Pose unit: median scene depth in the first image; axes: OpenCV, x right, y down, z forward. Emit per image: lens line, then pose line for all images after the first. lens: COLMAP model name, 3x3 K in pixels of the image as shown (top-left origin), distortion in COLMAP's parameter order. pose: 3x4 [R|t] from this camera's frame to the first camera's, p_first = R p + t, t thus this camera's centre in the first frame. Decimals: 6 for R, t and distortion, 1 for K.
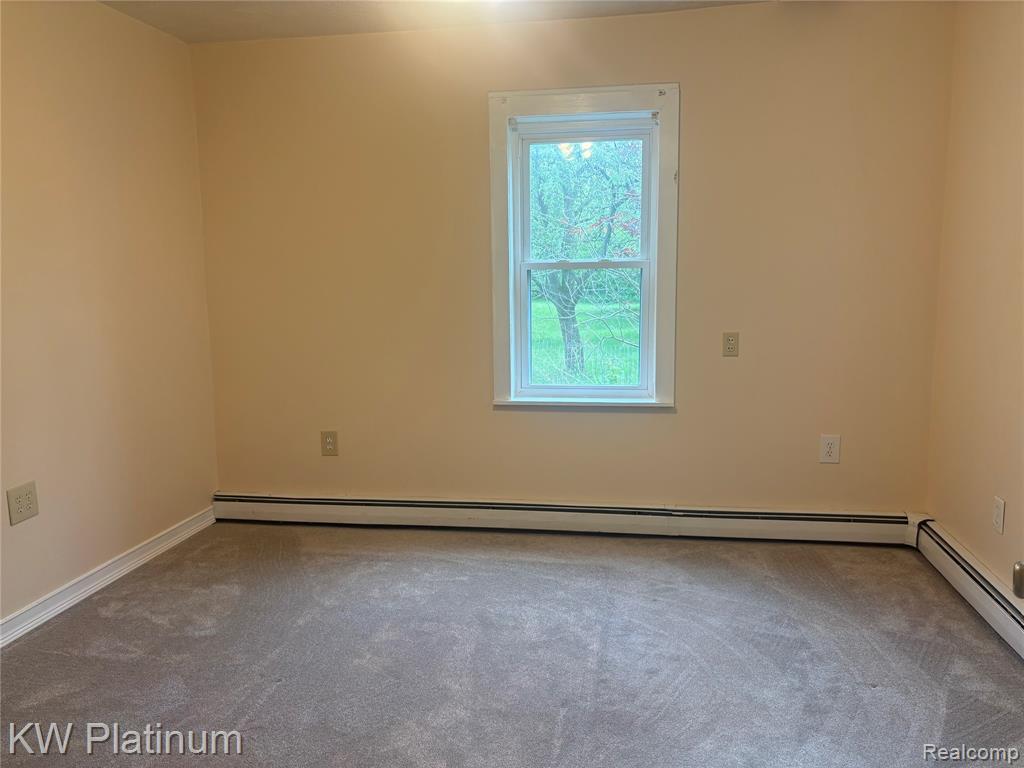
lens RADIAL K [[760.9, 0, 512.0], [0, 760.9, 384.0], [0, 0, 1]] dist [0.049448, -0.082660]
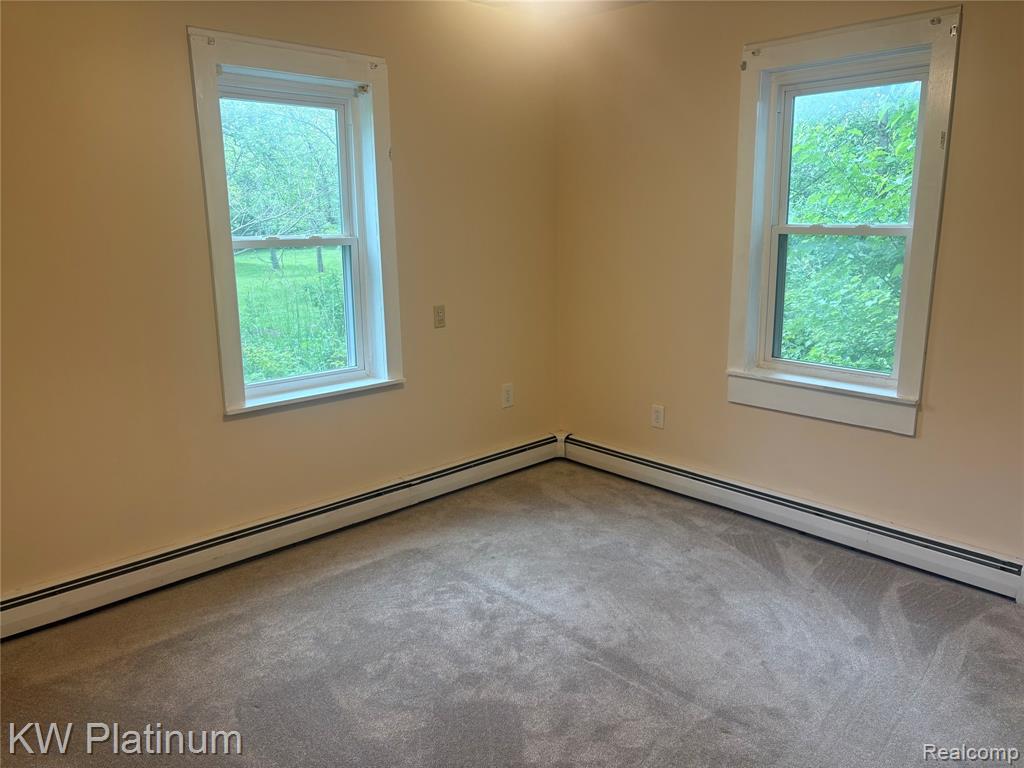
lens RADIAL K [[760.9, 0, 512.0], [0, 760.9, 384.0], [0, 0, 1]] dist [0.049448, -0.082660]
pose [[0.602441, -0.164257, 0.781079, -0.523721], [0.115157, 0.986244, 0.118582, -0.075492], [-0.789812, 0.018508, 0.613069, 0.265918]]
